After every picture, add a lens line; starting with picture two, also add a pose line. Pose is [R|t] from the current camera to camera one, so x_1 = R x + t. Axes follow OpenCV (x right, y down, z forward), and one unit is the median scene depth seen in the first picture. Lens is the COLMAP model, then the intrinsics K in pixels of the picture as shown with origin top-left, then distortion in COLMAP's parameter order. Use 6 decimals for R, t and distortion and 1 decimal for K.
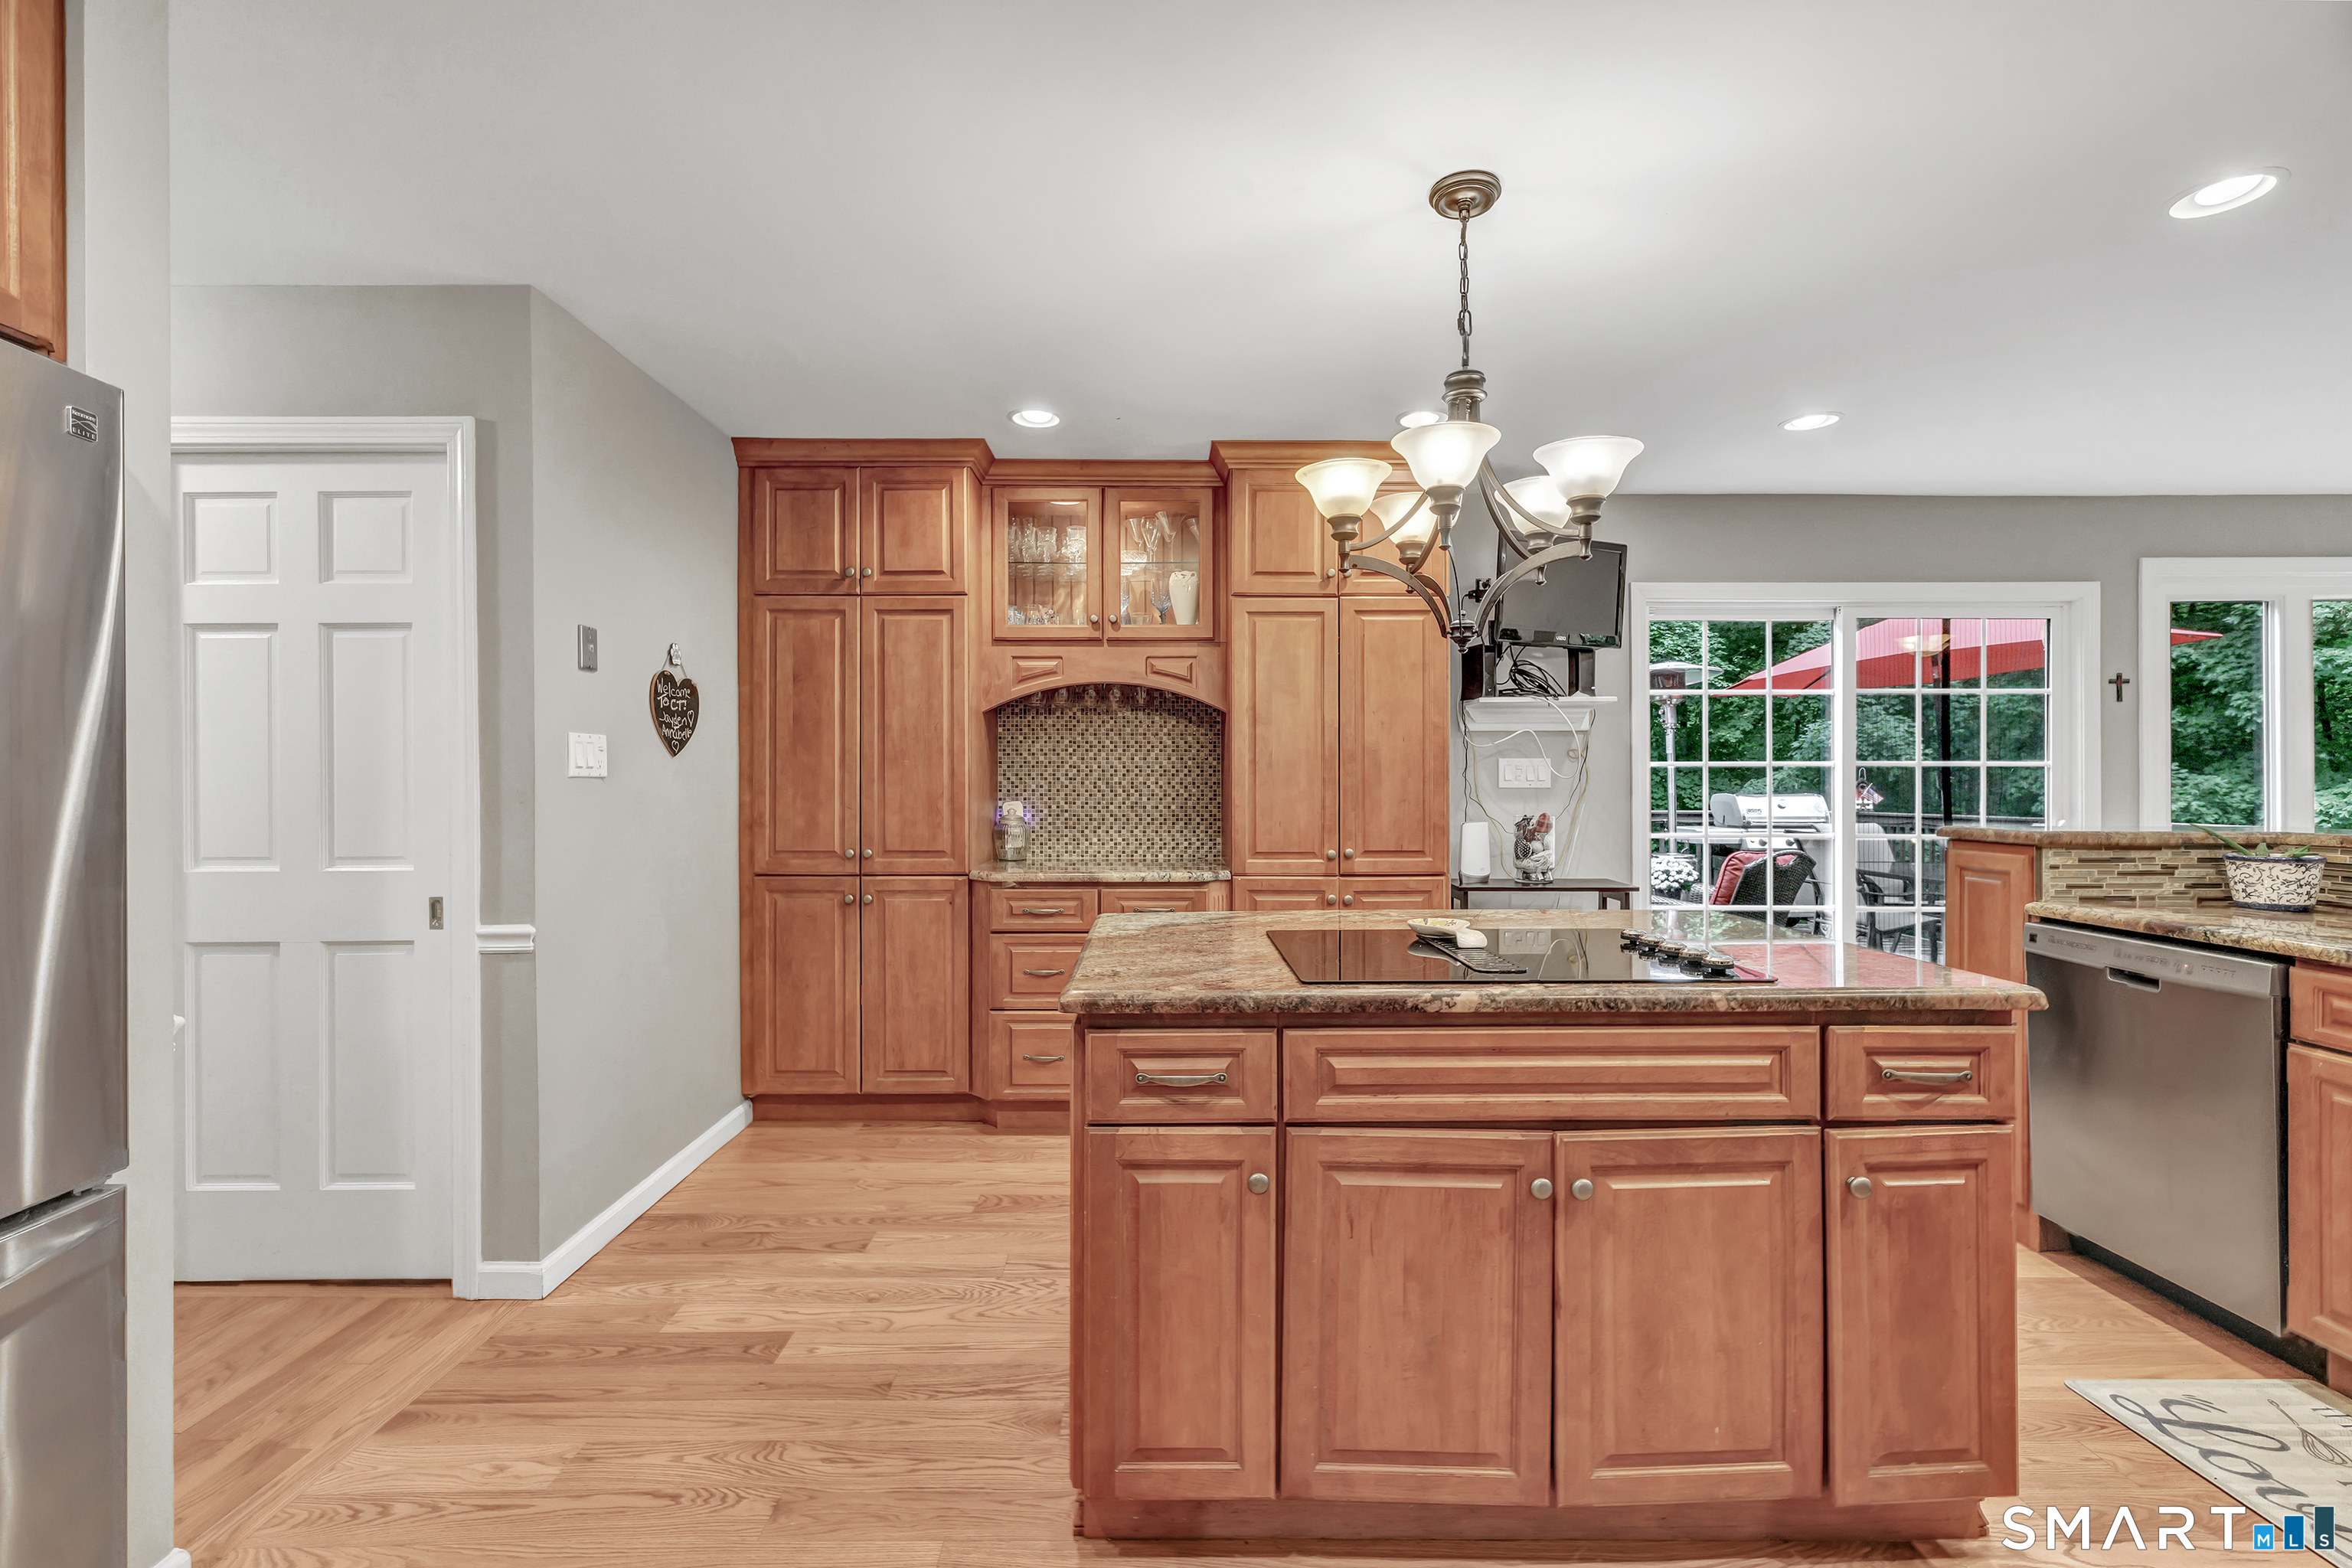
lens RADIAL K [[1033.5, 0, 1159.7], [0, 1033.5, 779.2], [0, 0, 1]] dist [-0.000646, 0.000159]
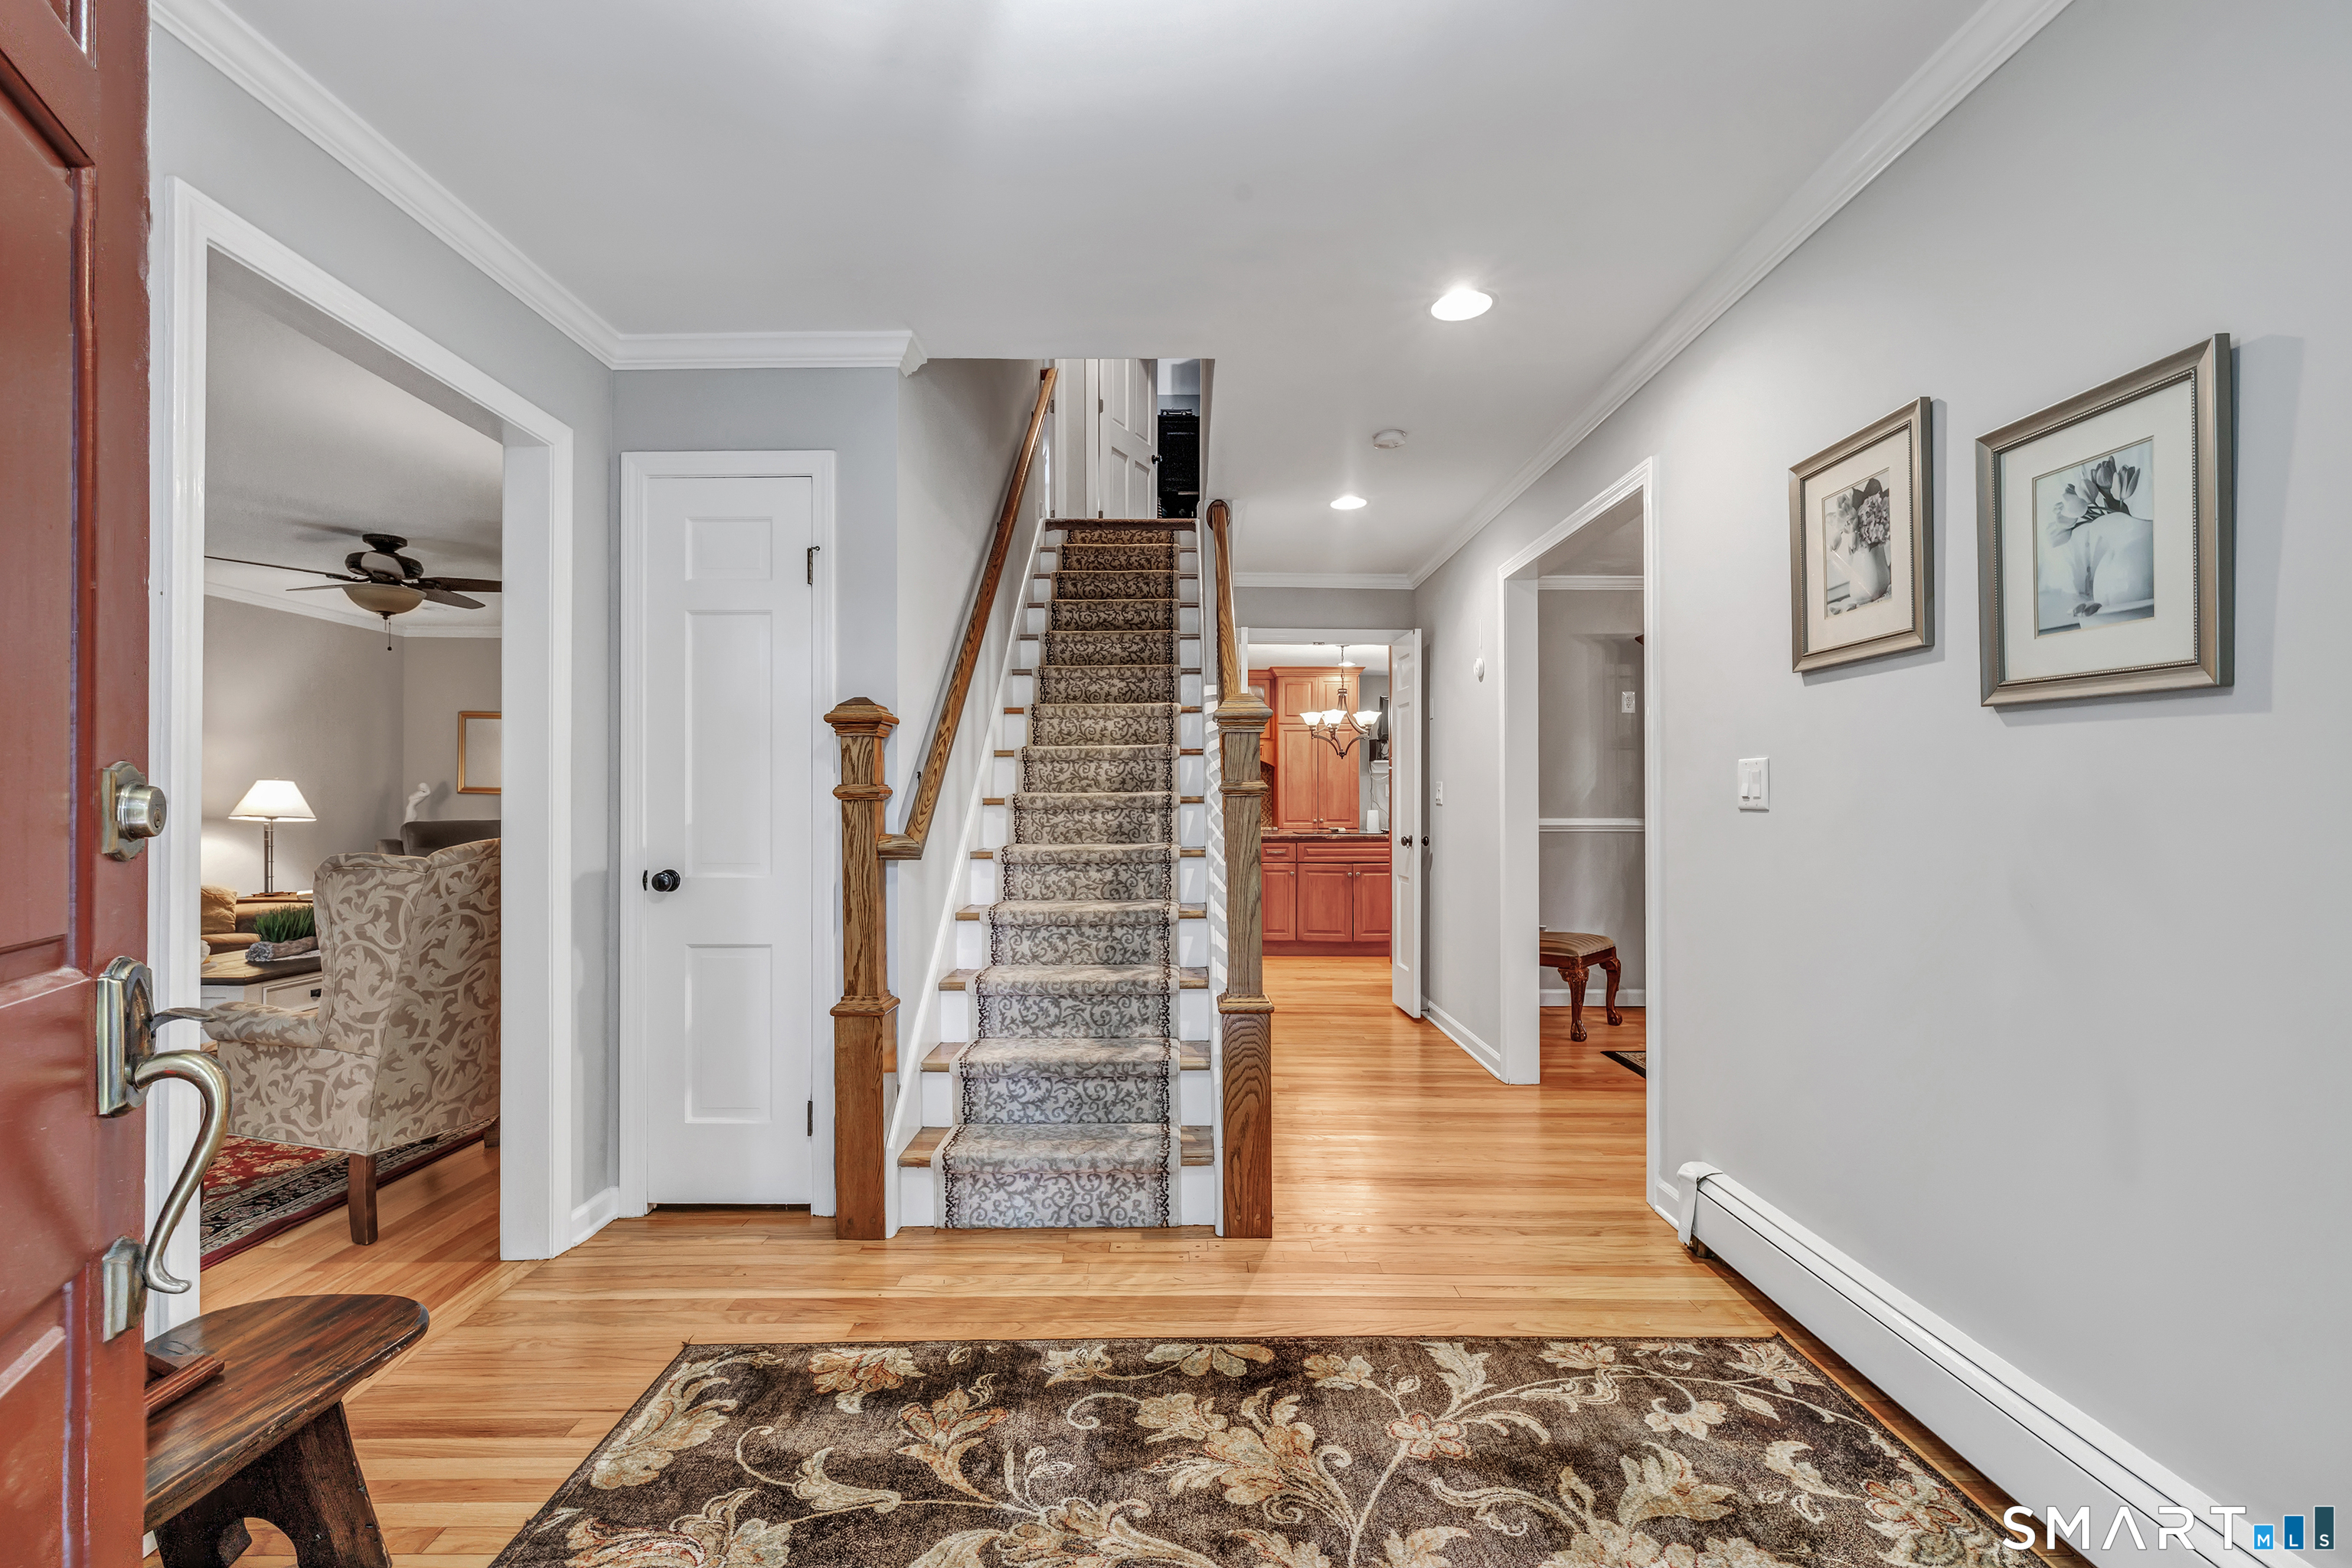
lens RADIAL K [[1033.5, 0, 1159.7], [0, 1033.5, 779.2], [0, 0, 1]] dist [-0.000646, 0.000159]
pose [[0.999858, -0.003574, -0.016450, -0.199035], [0.003332, 0.999887, -0.014665, 0.002929], [0.016501, 0.014608, 0.999757, -1.731060]]
